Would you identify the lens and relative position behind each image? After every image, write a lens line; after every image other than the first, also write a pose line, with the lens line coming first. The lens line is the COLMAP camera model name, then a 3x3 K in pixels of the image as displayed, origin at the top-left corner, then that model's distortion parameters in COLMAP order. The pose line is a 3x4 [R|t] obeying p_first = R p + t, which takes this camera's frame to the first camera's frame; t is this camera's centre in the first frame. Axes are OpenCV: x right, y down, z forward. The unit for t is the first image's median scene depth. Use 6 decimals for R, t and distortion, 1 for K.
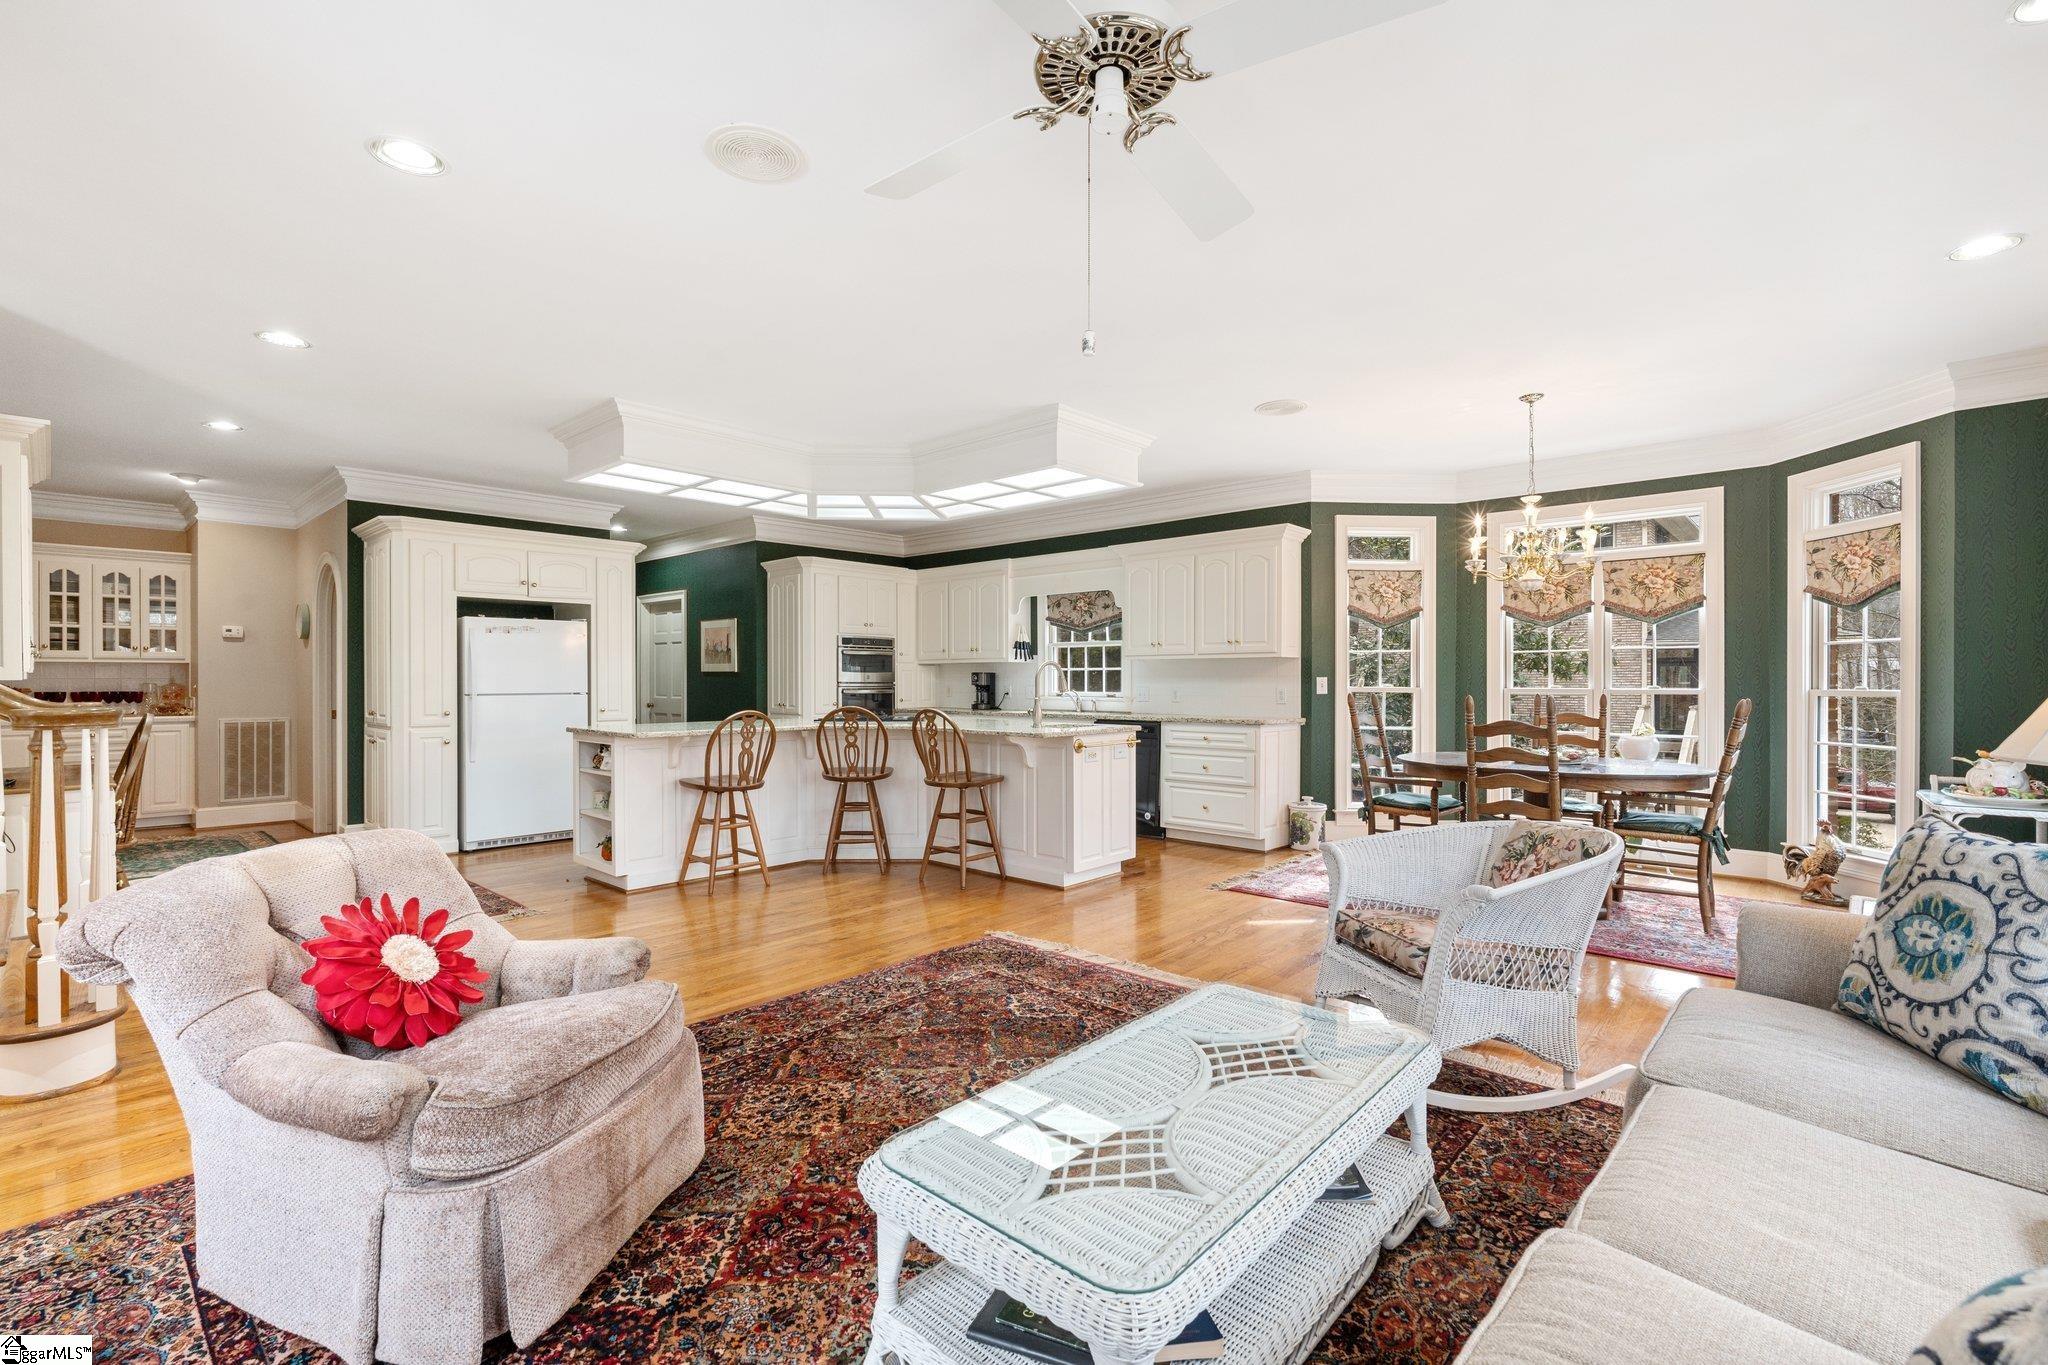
lens RADIAL K [[903.2, 0, 1021.2], [0, 903.2, 675.9], [0, 0, 1]] dist [-0.003172, -0.000354]
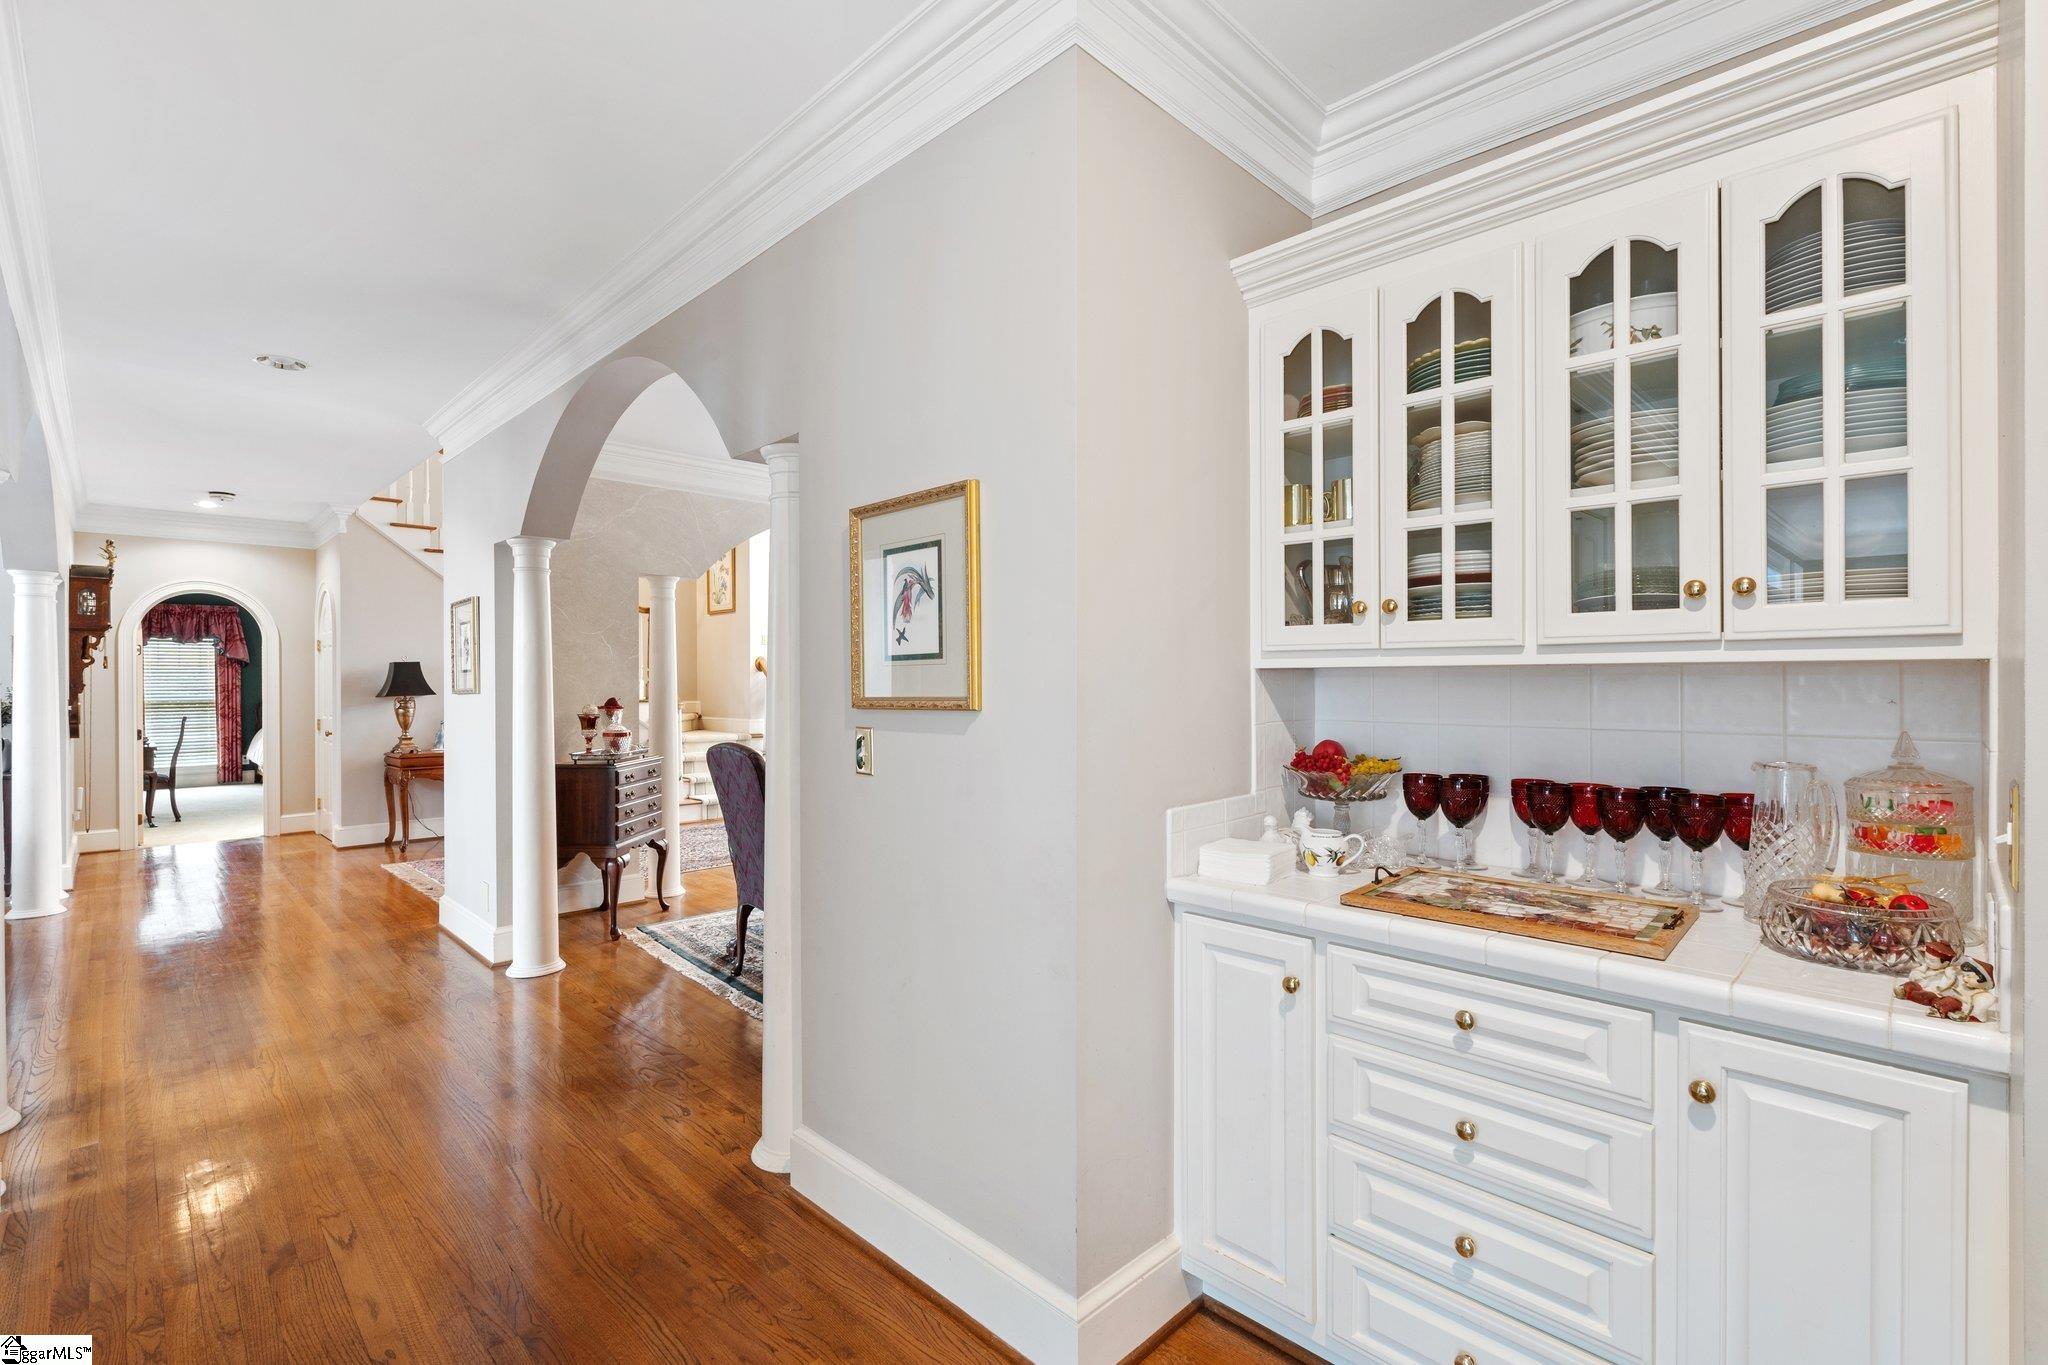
lens RADIAL K [[903.2, 0, 1022.6], [0, 903.2, 684.0], [0, 0, 1]] dist [-0.003172, -0.000354]
pose [[-0.051351, -0.002925, -0.998676, -0.783109], [-0.004234, 0.999987, -0.002711, -0.009345], [0.998672, 0.004090, -0.051363, 0.868435]]
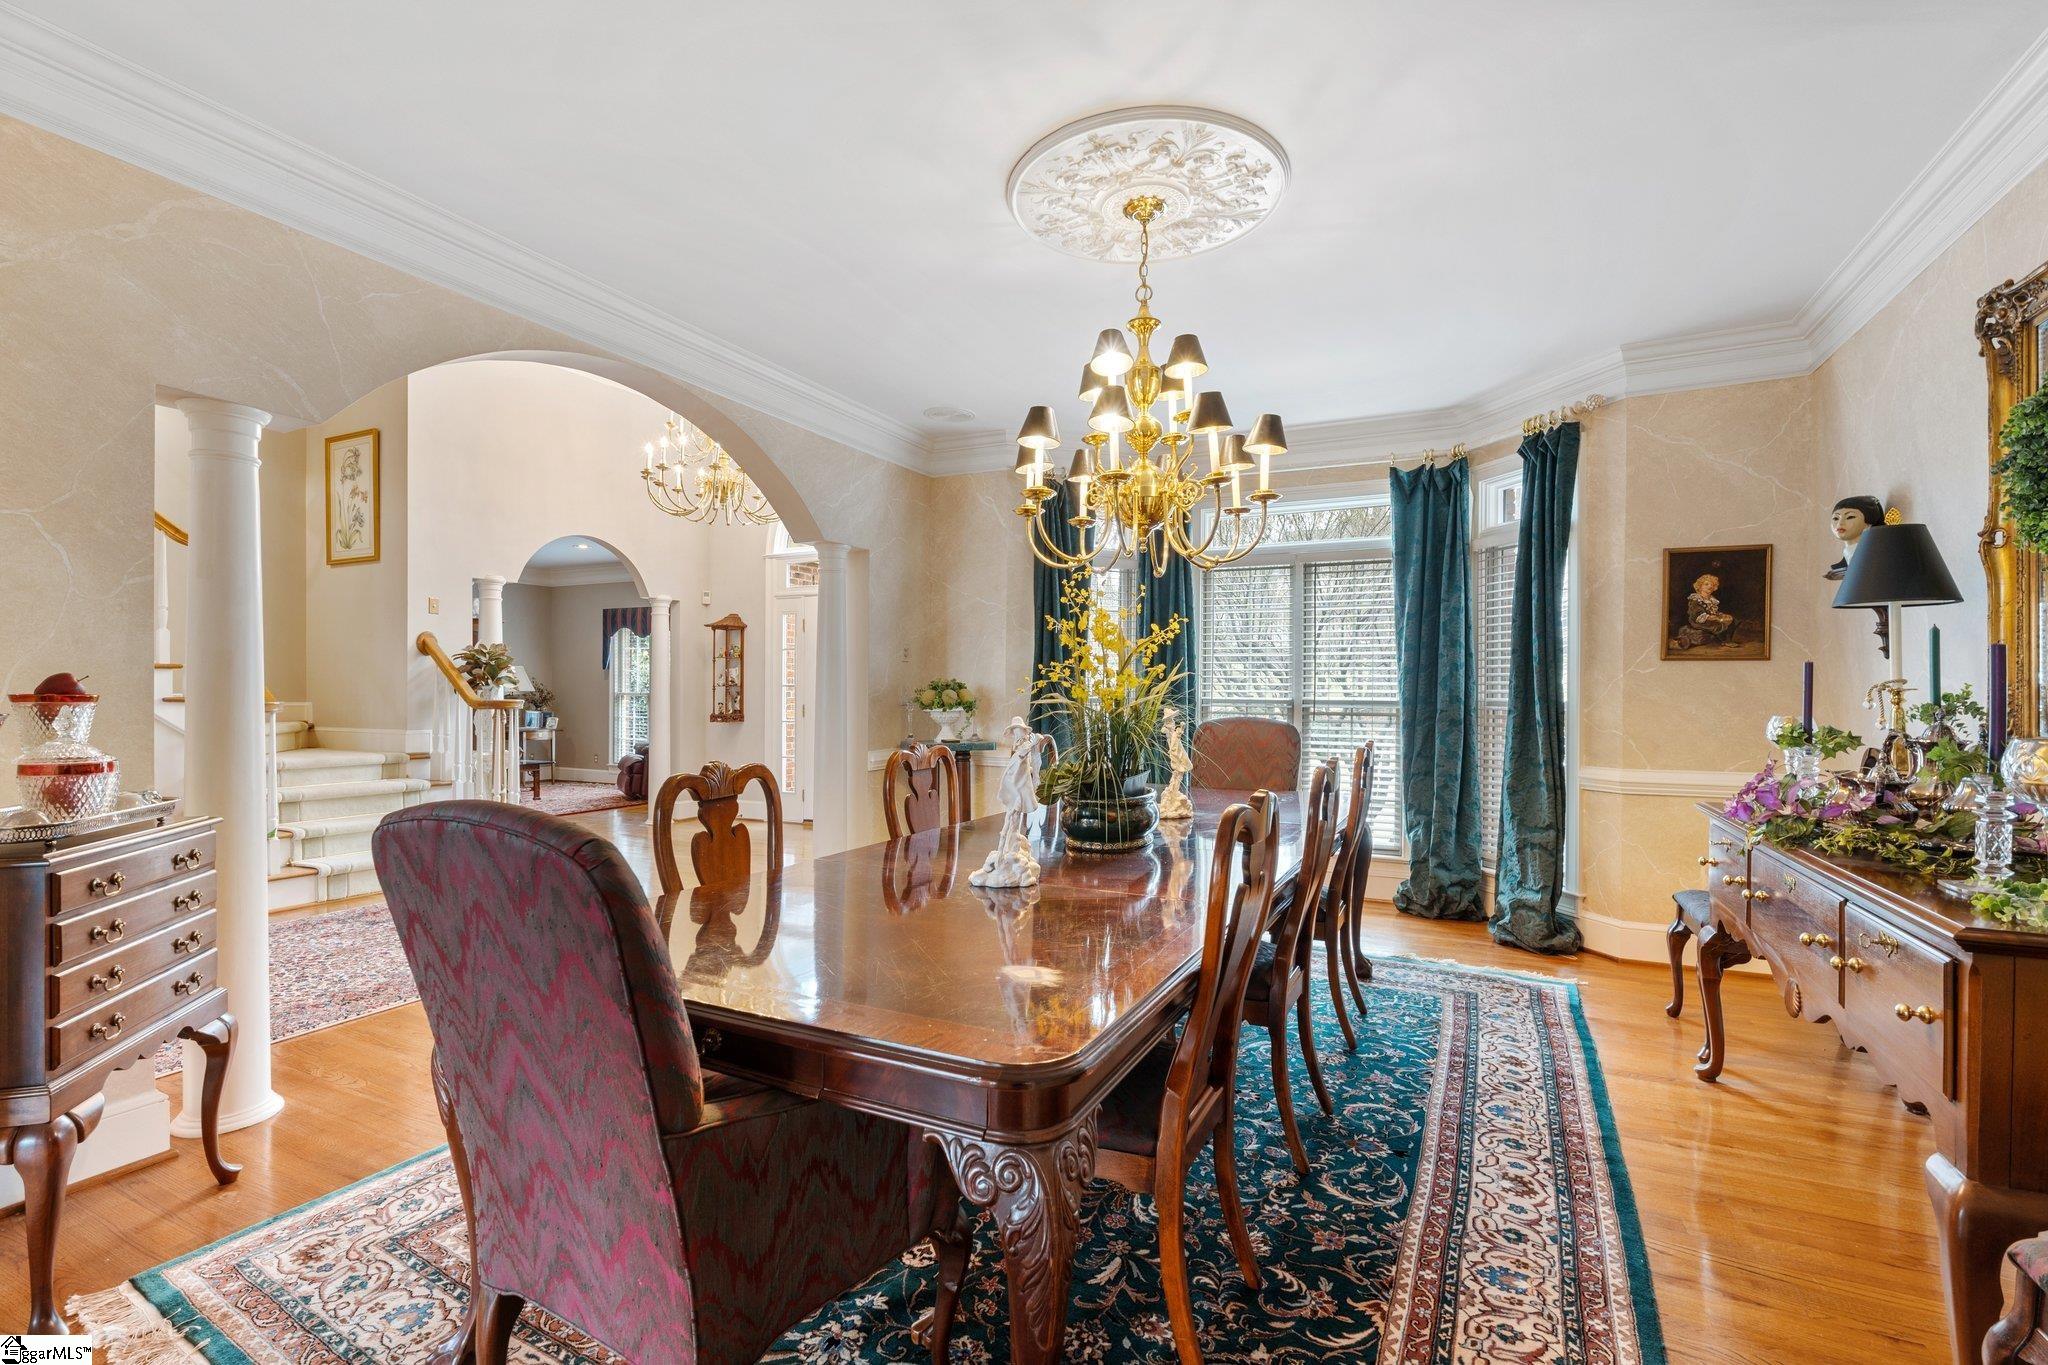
lens RADIAL K [[903.2, 0, 1027.6], [0, 903.2, 692.4], [0, 0, 1]] dist [-0.003172, -0.000354]
pose [[0.279128, -0.003059, -0.960249, -1.096297], [-0.008462, 0.999948, -0.005645, 0.004157], [0.960217, 0.009702, 0.279088, 0.731427]]
